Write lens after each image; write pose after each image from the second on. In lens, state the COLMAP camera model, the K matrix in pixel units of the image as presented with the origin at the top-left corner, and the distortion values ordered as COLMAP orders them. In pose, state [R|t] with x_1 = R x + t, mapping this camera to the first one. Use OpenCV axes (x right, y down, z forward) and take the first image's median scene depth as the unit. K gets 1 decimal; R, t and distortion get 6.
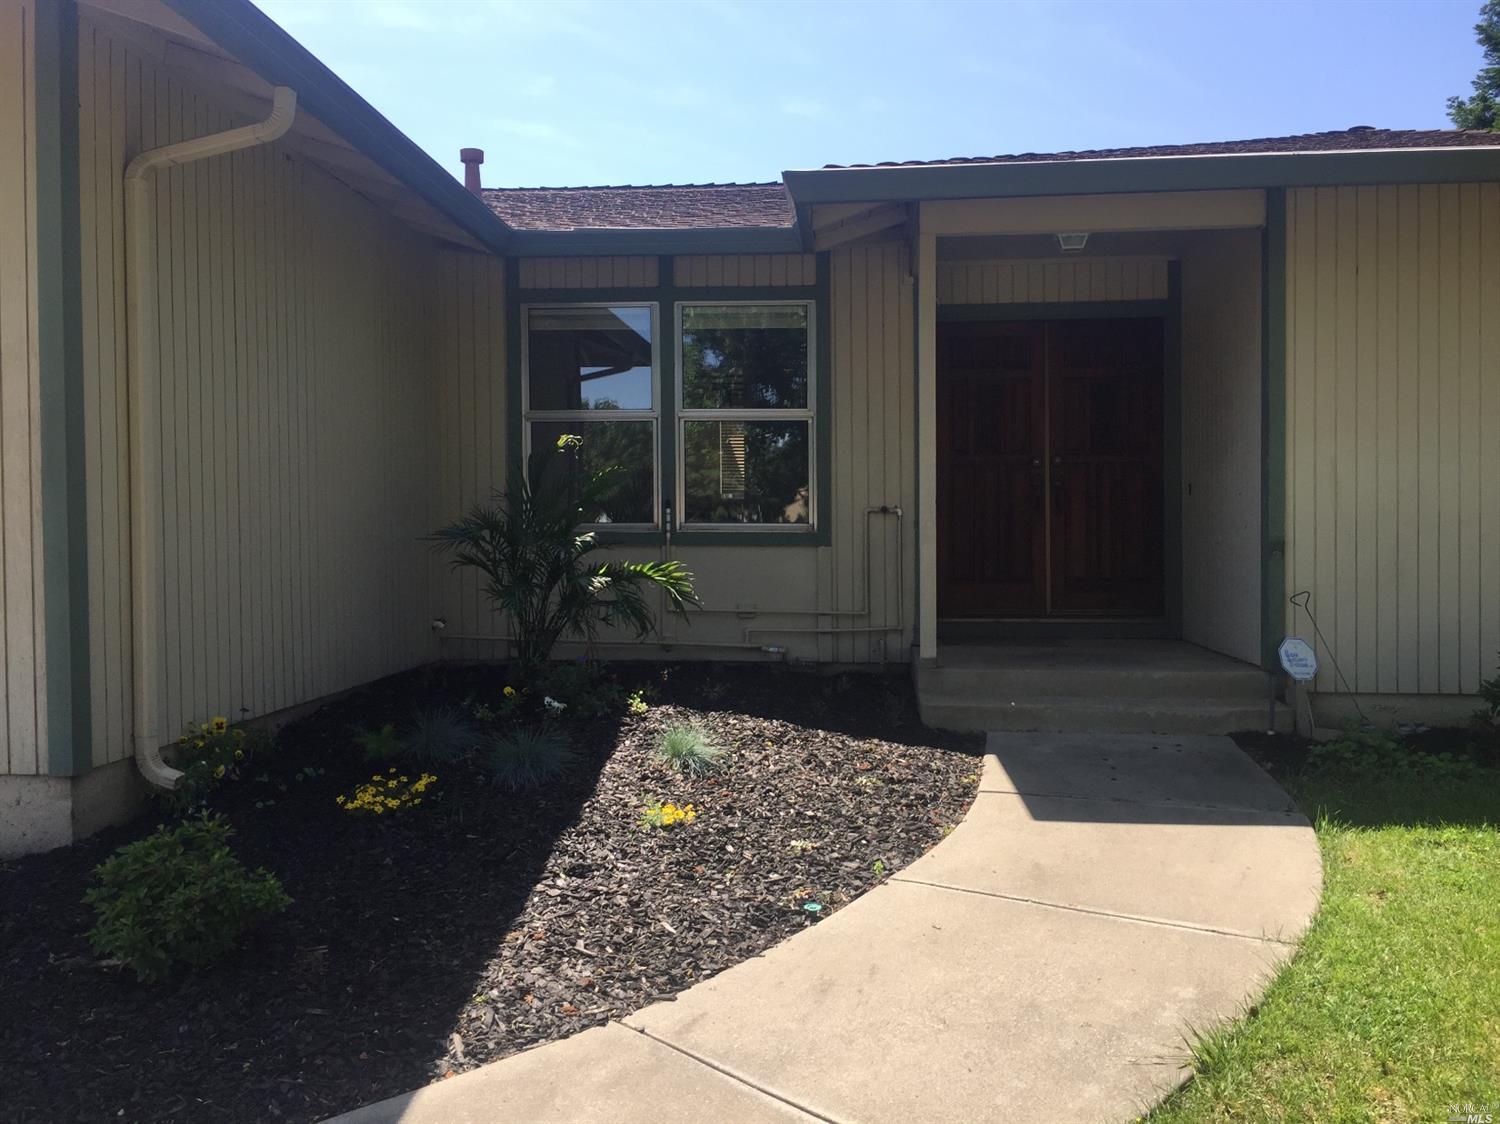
lens RADIAL K [[1293.0, 0, 750.0], [0, 1293.0, 562.0], [0, 0, 1]] dist [0.009614, 0.001259]
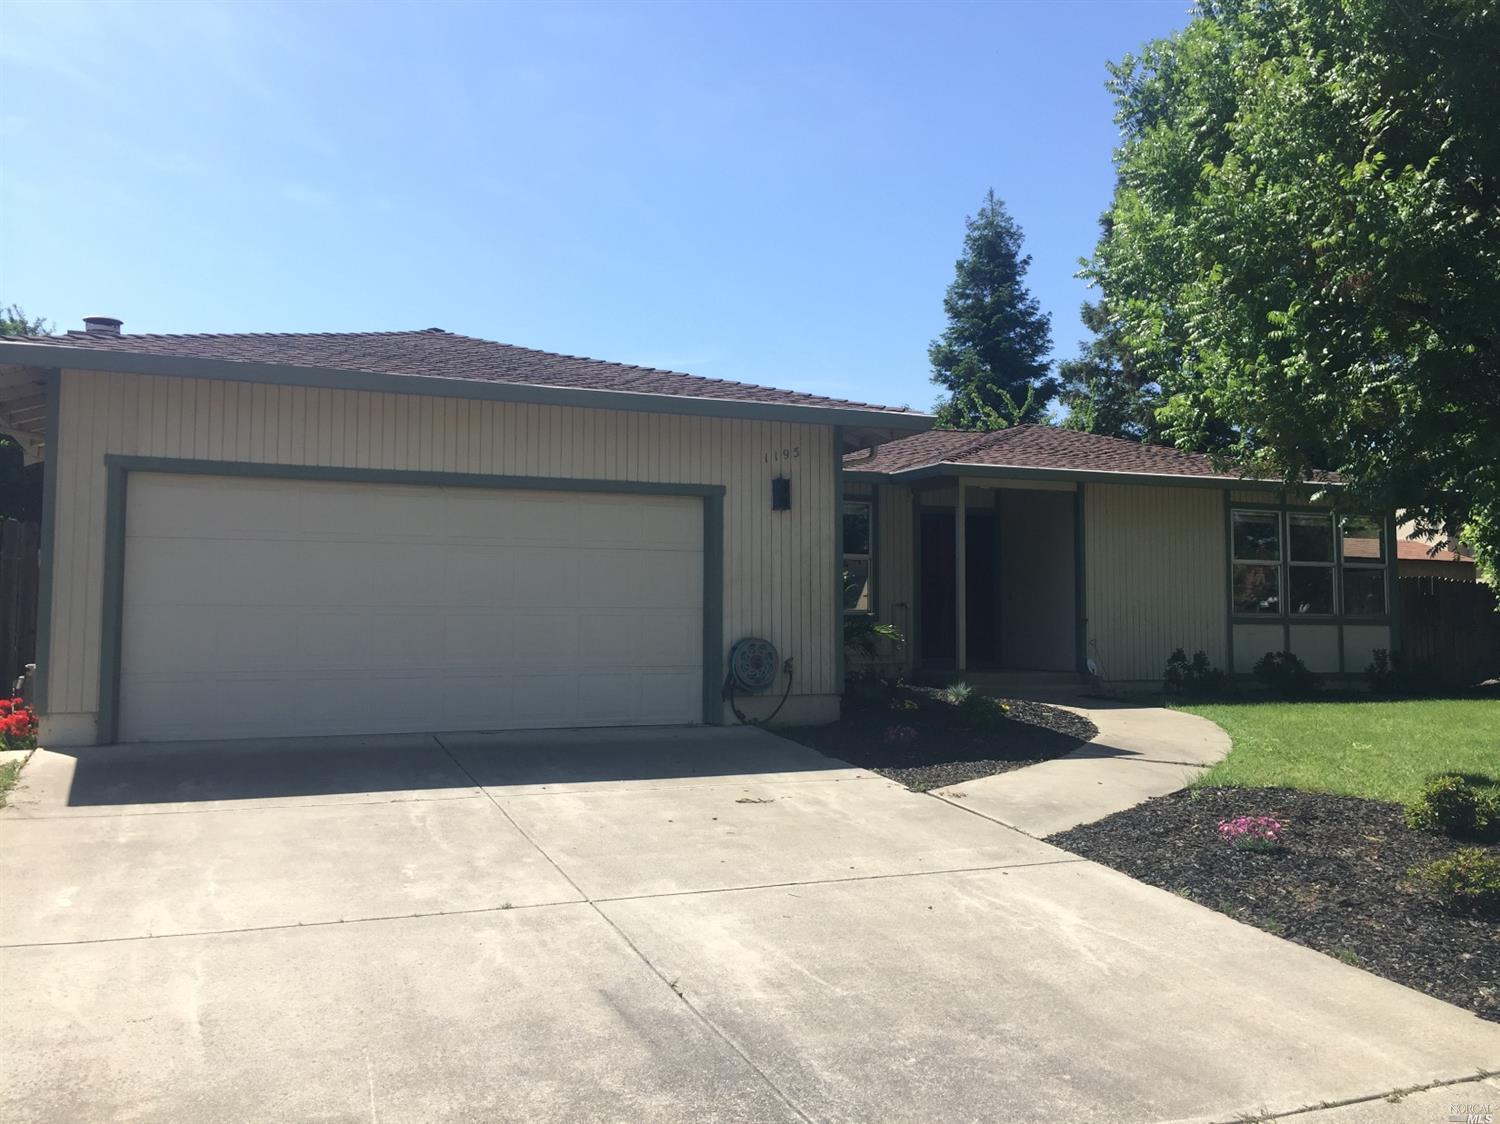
lens RADIAL K [[1293.0, 0, 750.0], [0, 1293.0, 562.0], [0, 0, 1]] dist [0.009614, 0.001259]
pose [[0.891370, 0.027912, 0.452416, -1.244836], [0.009370, 0.996754, -0.079956, 0.065875], [-0.453179, 0.075510, 0.888215, -0.881032]]
